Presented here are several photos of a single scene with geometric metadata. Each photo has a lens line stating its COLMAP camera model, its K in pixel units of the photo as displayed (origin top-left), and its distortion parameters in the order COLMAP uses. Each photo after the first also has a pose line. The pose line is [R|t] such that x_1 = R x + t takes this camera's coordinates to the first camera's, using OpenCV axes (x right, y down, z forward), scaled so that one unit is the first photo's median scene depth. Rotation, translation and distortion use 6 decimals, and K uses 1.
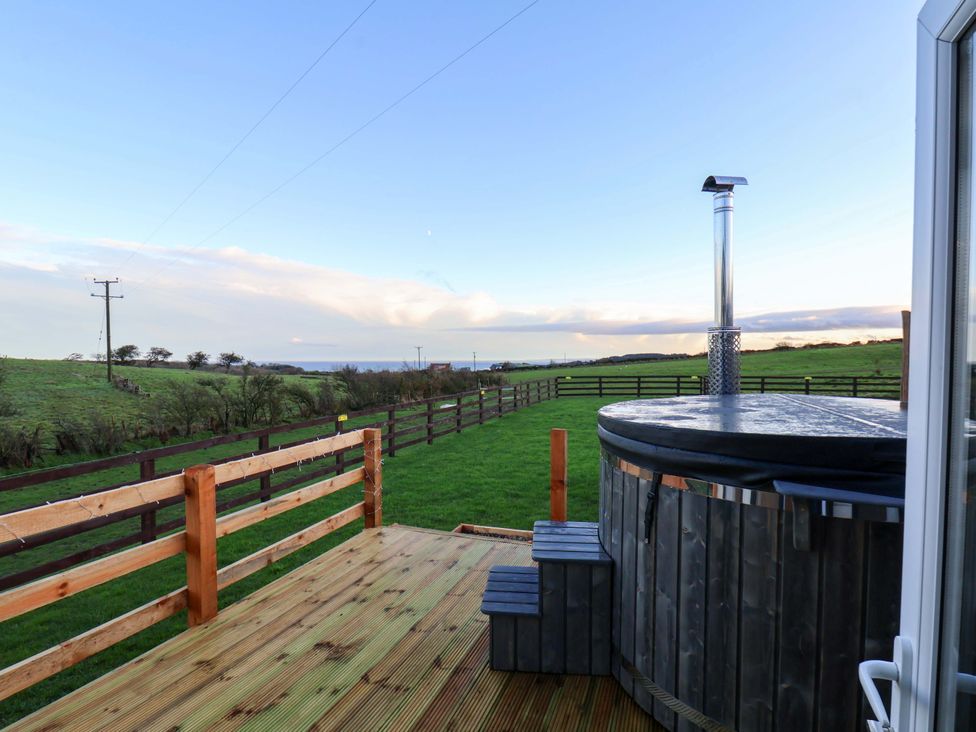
lens RADIAL K [[519.9, 0, 490.1], [0, 519.9, 377.9], [0, 0, 1]] dist [0.004162, -0.000254]
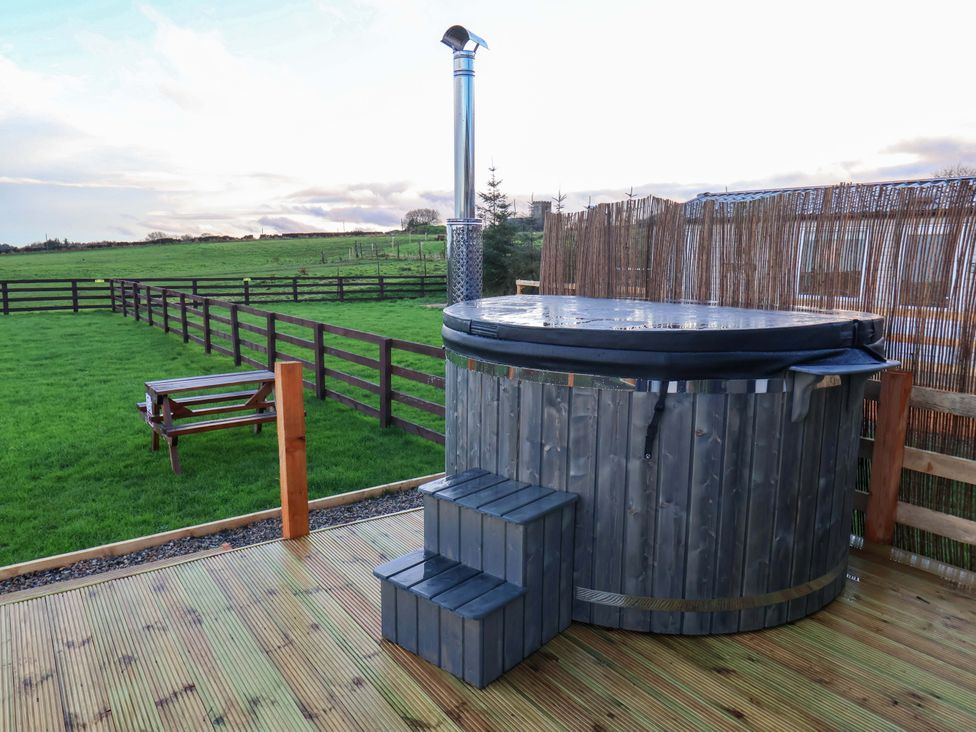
lens RADIAL K [[699.4, 0, 501.4], [0, 699.4, 365.9], [0, 0, 1]] dist [0.014539, 0.000922]
pose [[0.556259, -0.118627, 0.822498, -0.819170], [0.018618, 0.991289, 0.130380, -0.012409], [-0.830801, -0.057212, 0.553622, 0.520359]]
